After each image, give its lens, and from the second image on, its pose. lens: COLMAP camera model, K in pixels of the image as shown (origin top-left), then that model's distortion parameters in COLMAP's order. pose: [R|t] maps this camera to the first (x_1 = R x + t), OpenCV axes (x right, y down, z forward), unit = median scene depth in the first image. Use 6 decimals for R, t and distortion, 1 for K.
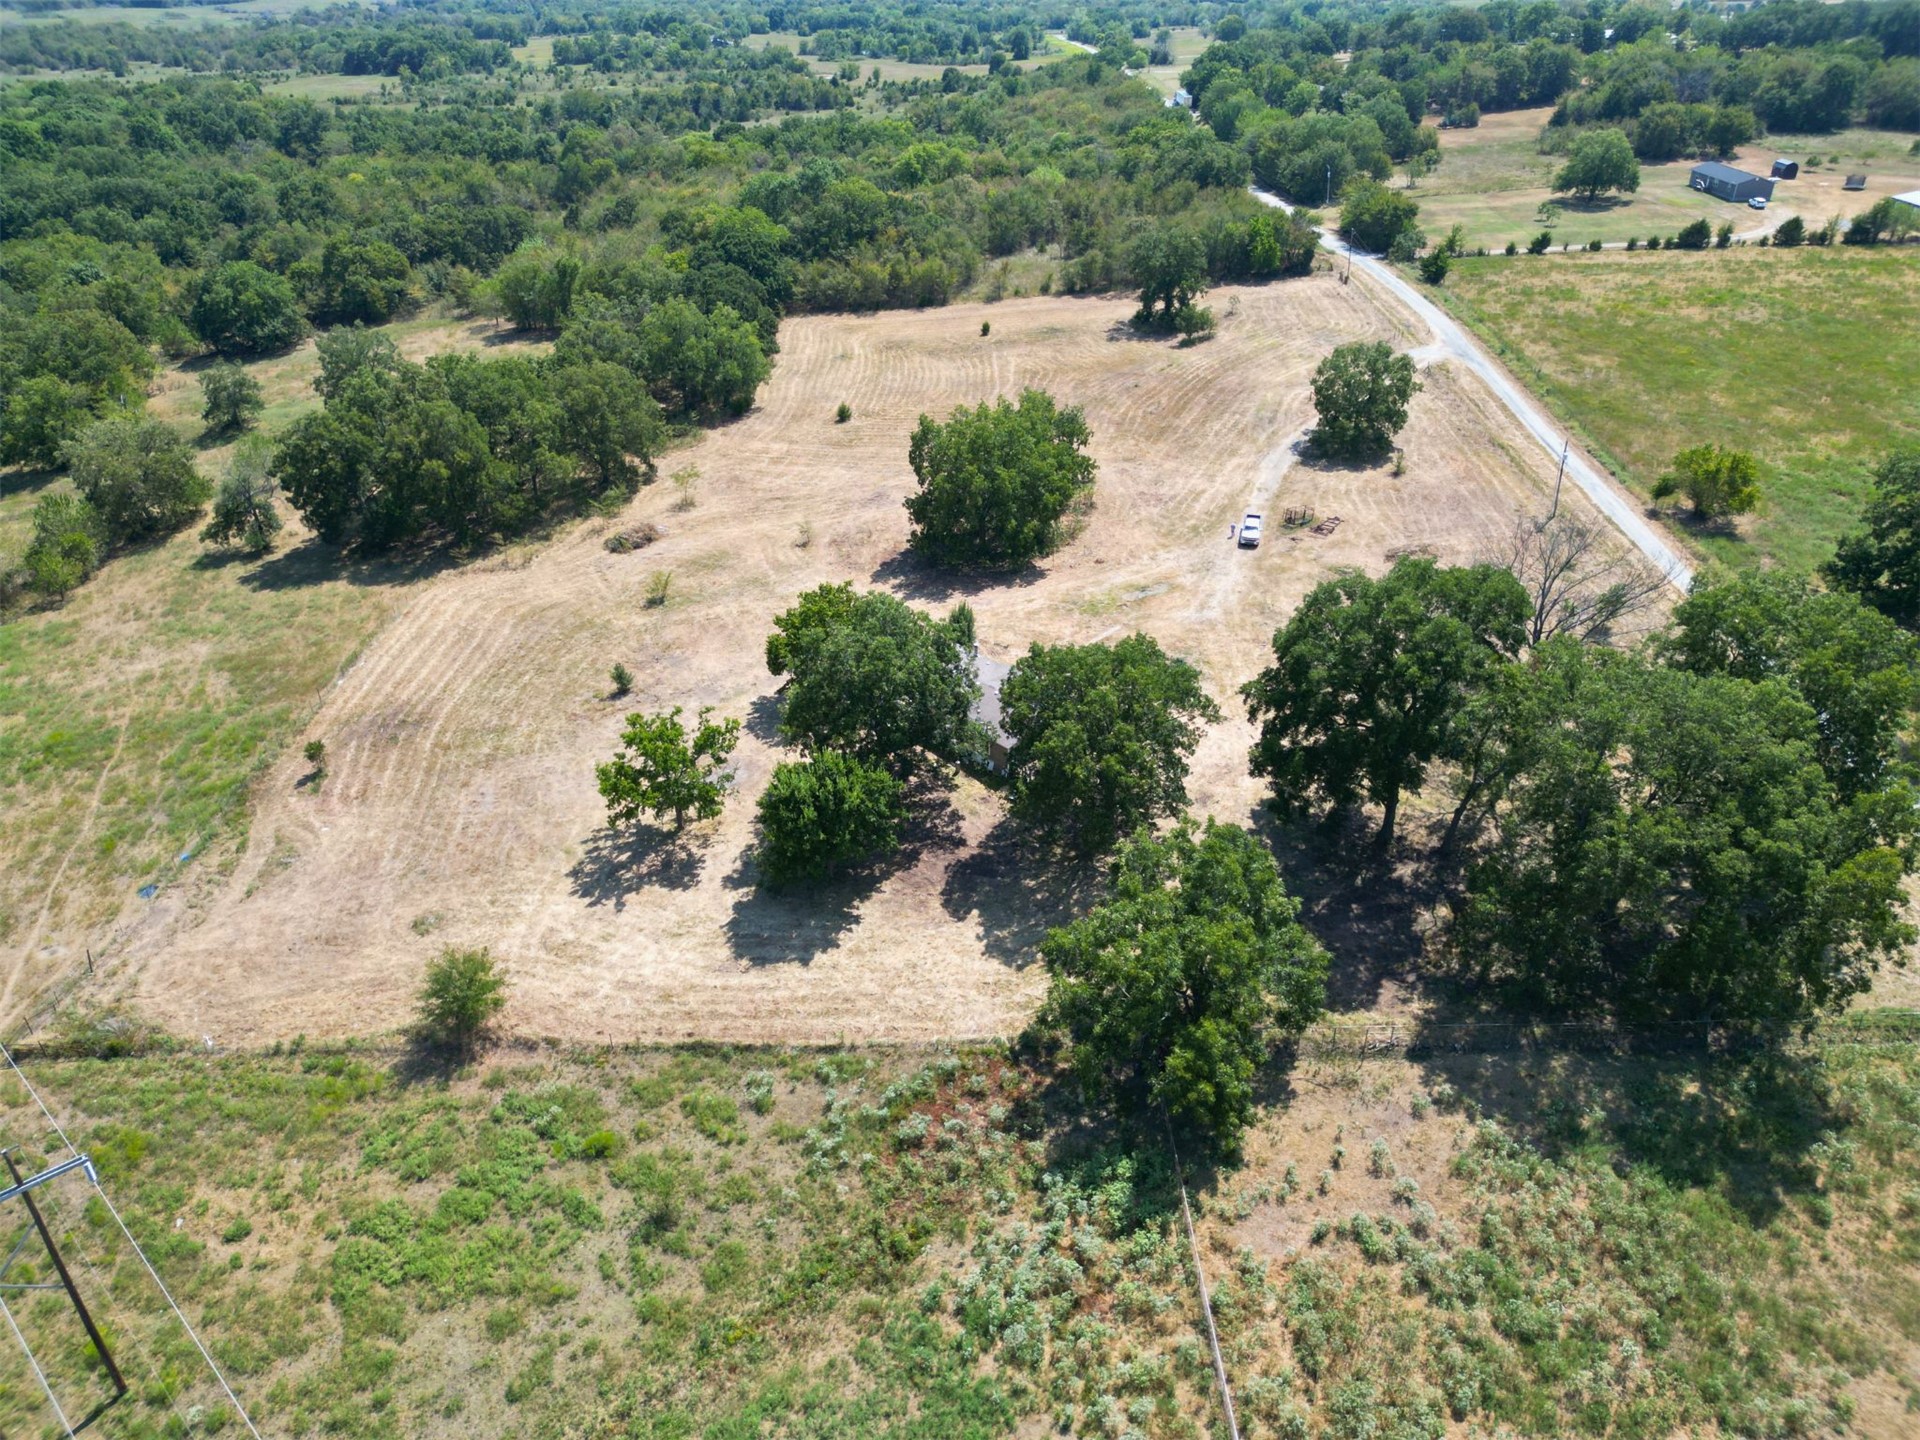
lens RADIAL K [[1344.9, 0, 961.4], [0, 1344.9, 723.0], [0, 0, 1]] dist [0.069718, -0.066853]
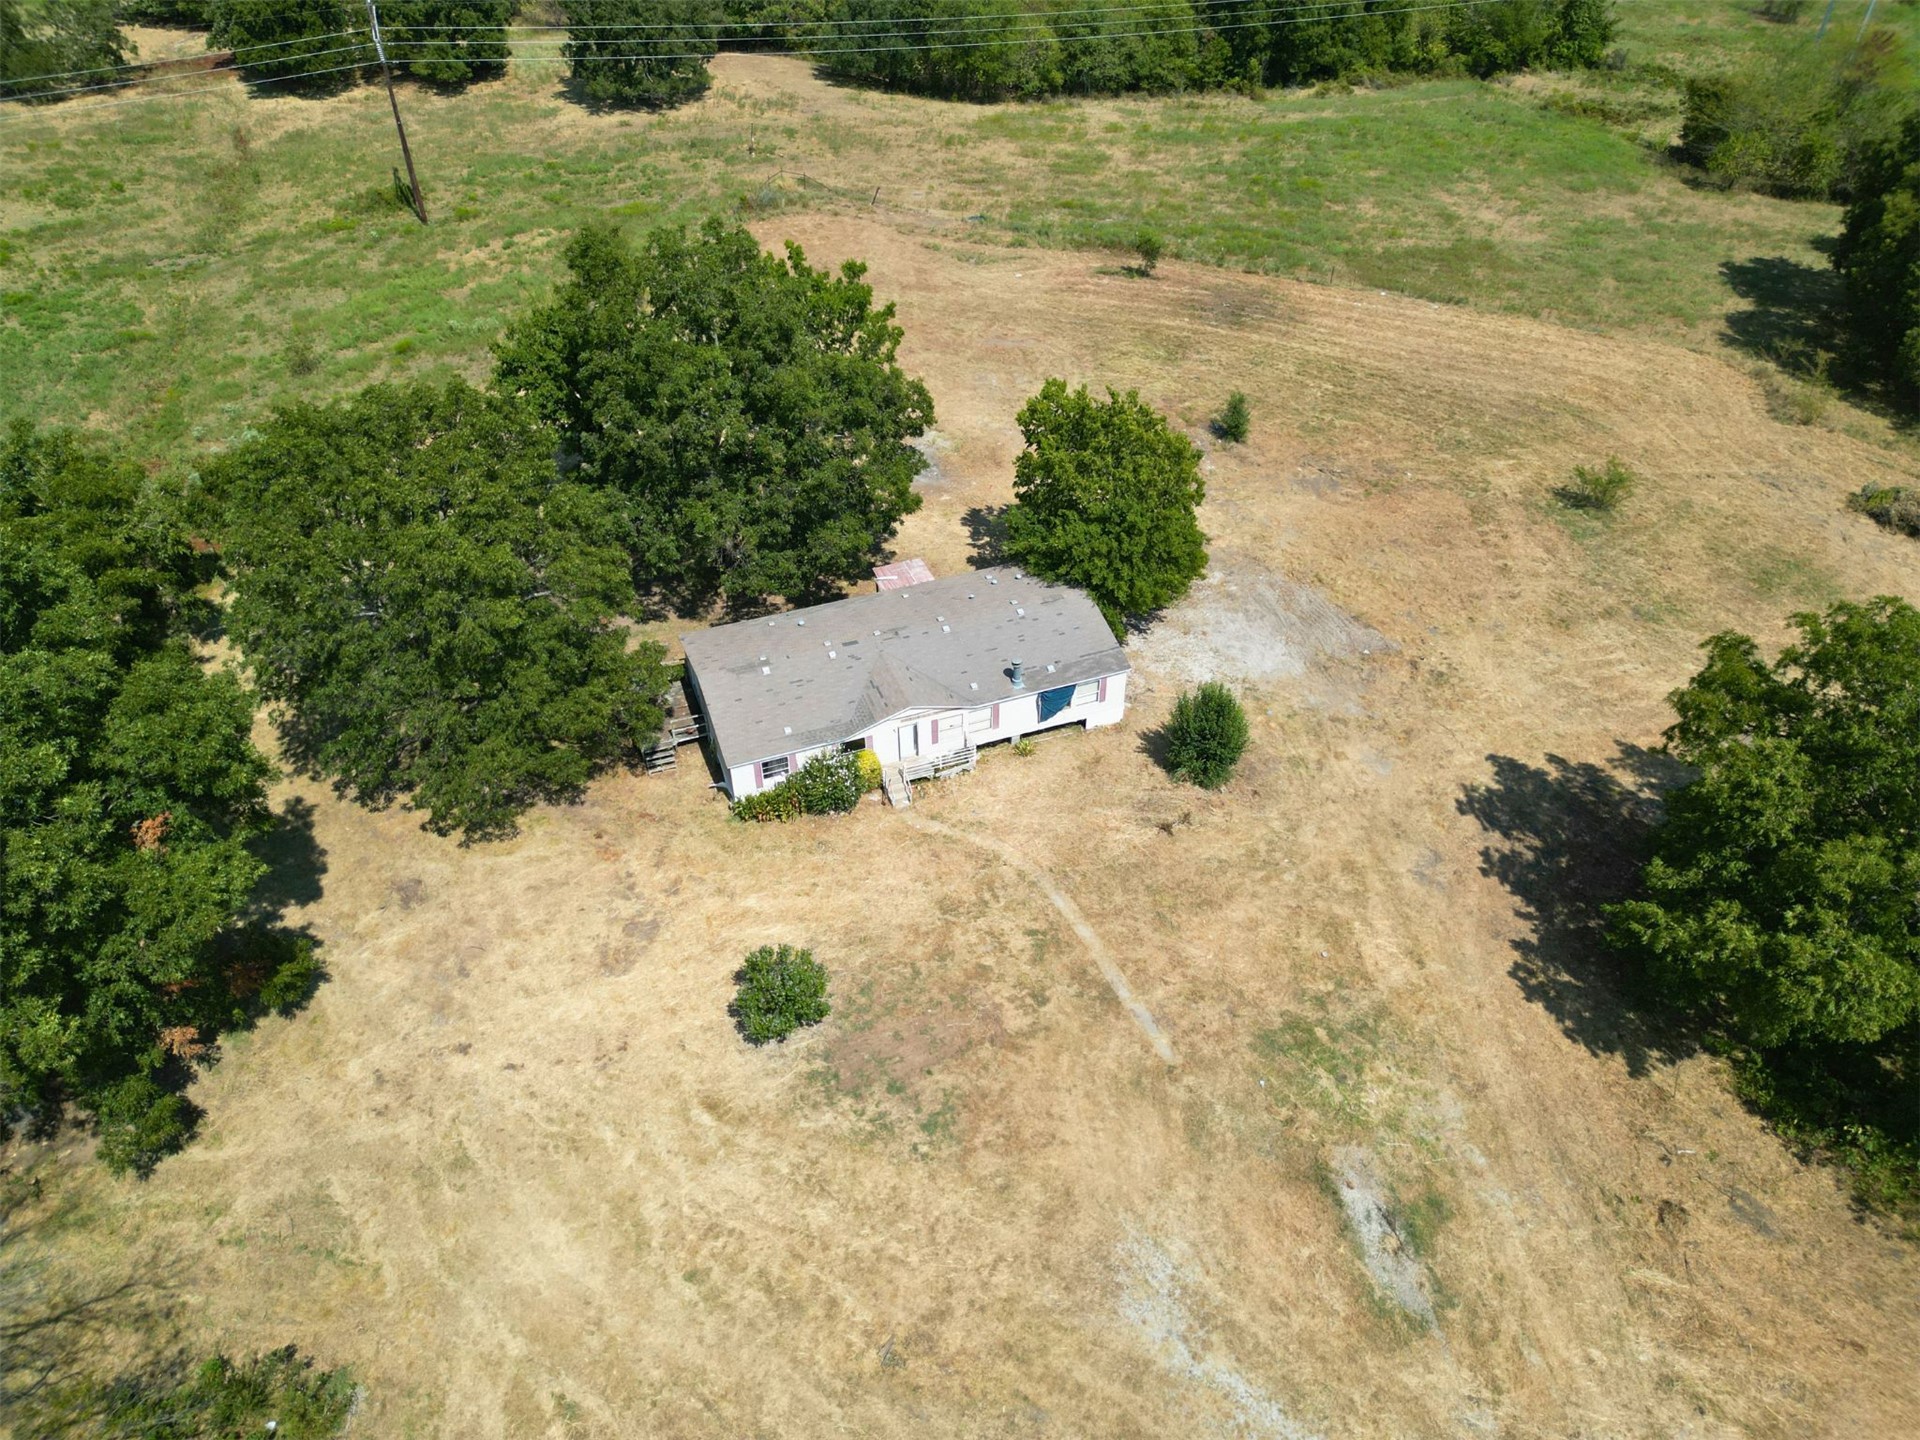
lens RADIAL K [[1363.0, 0, 954.2], [0, 1363.0, 696.6], [0, 0, 1]] dist [0.050550, -0.047645]
pose [[-0.383609, 0.601909, -0.700393, 0.458300], [-0.466200, 0.528464, 0.709495, -0.480526], [0.797183, 0.598692, 0.077887, 1.187227]]
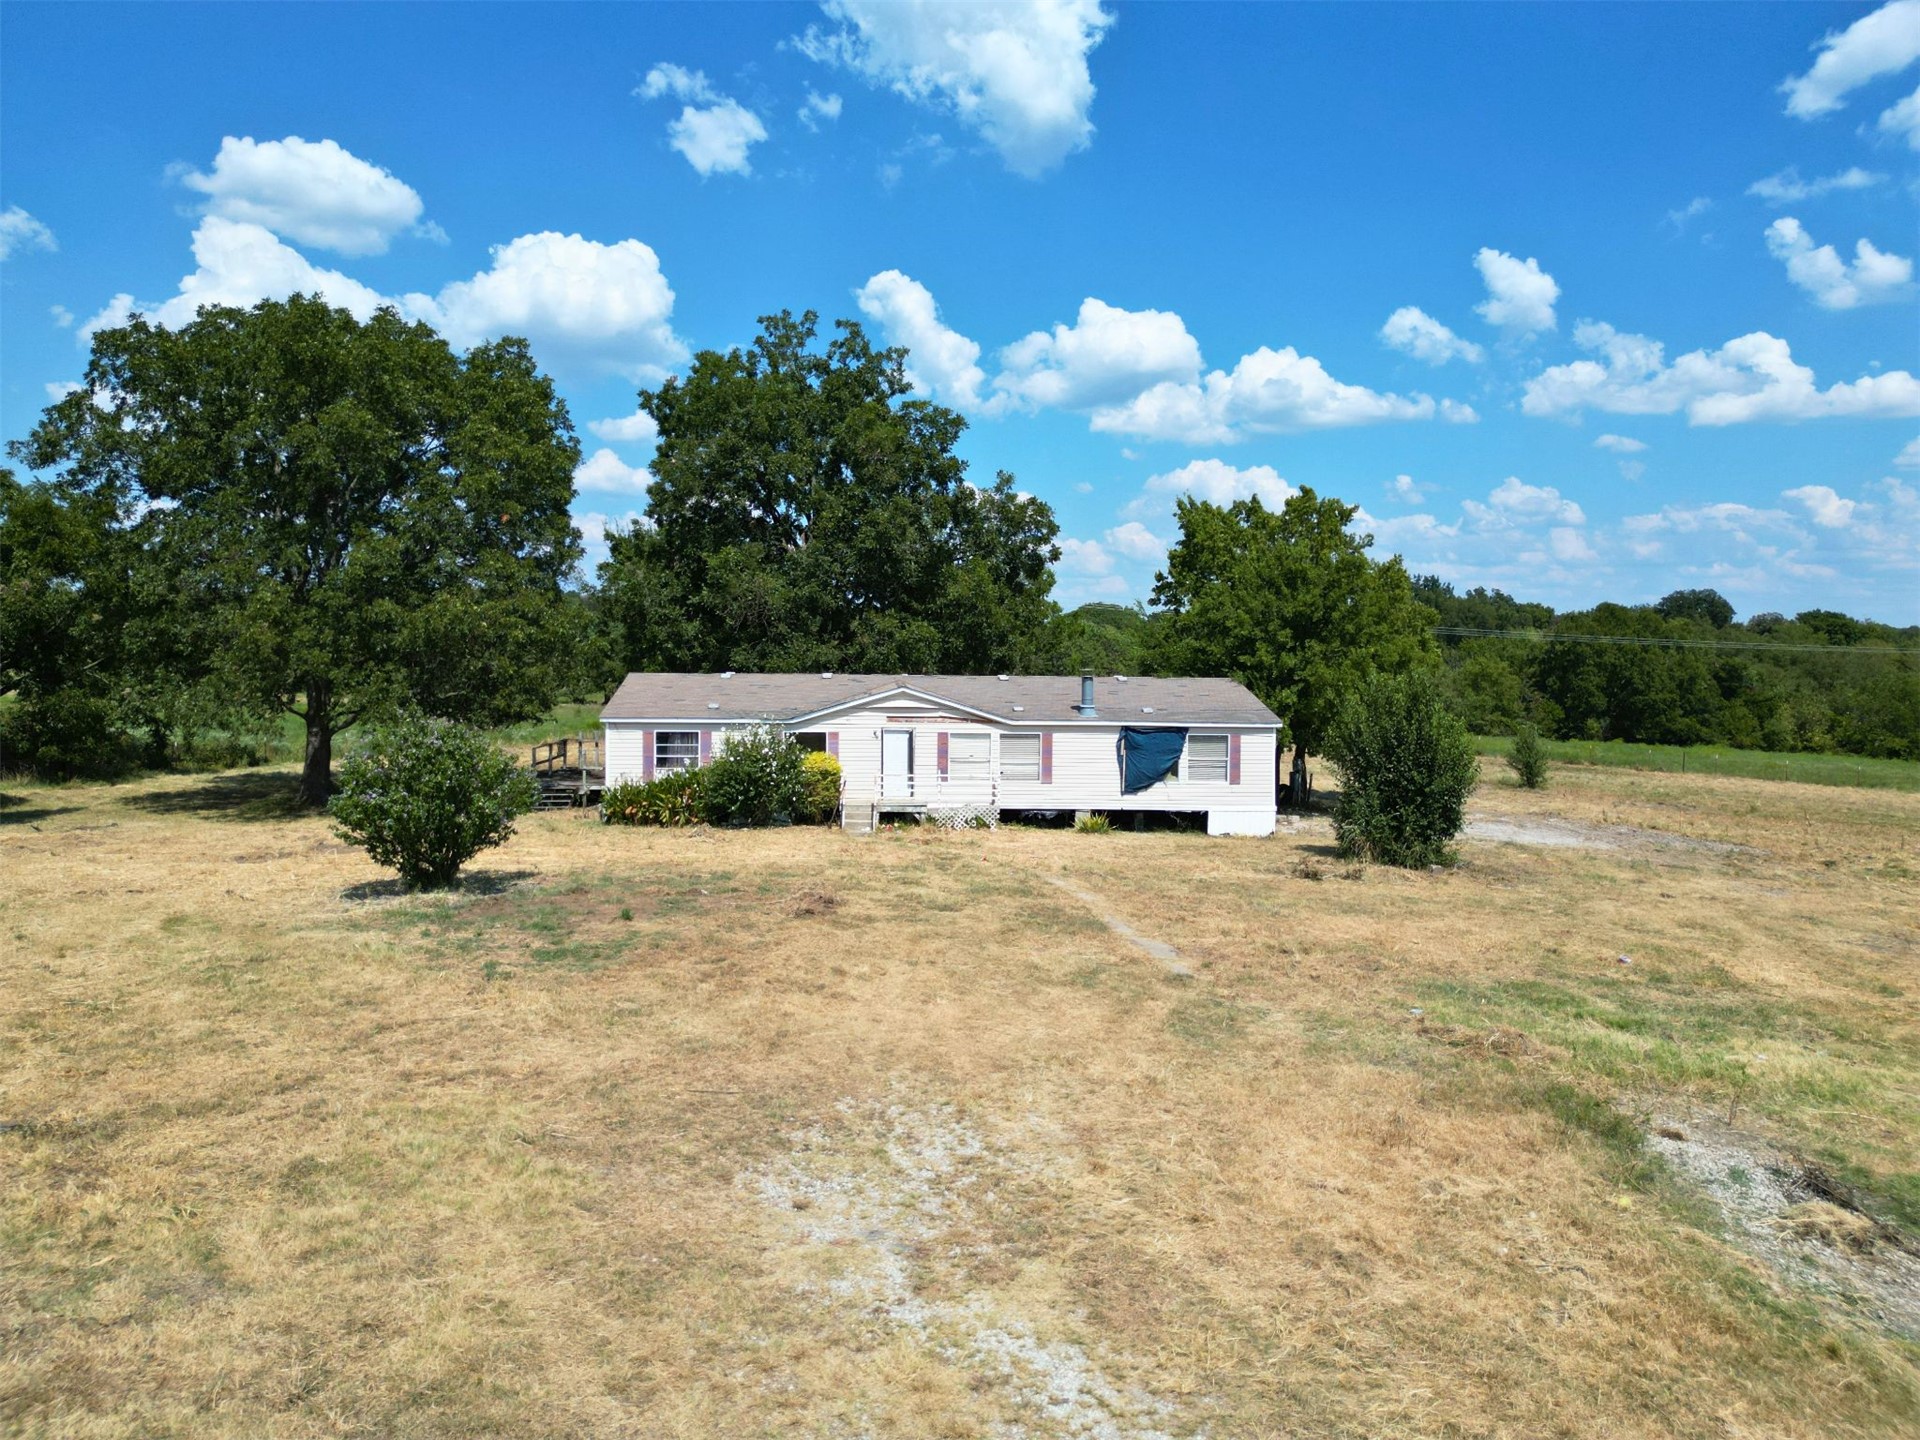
lens RADIAL K [[1344.9, 0, 961.4], [0, 1344.9, 723.0], [0, 0, 1]] dist [0.069718, -0.066853]
pose [[-0.626541, 0.052934, -0.777589, 0.334265], [-0.401578, 0.833138, 0.380286, -0.191689], [0.667969, 0.550527, -0.500738, 1.421468]]
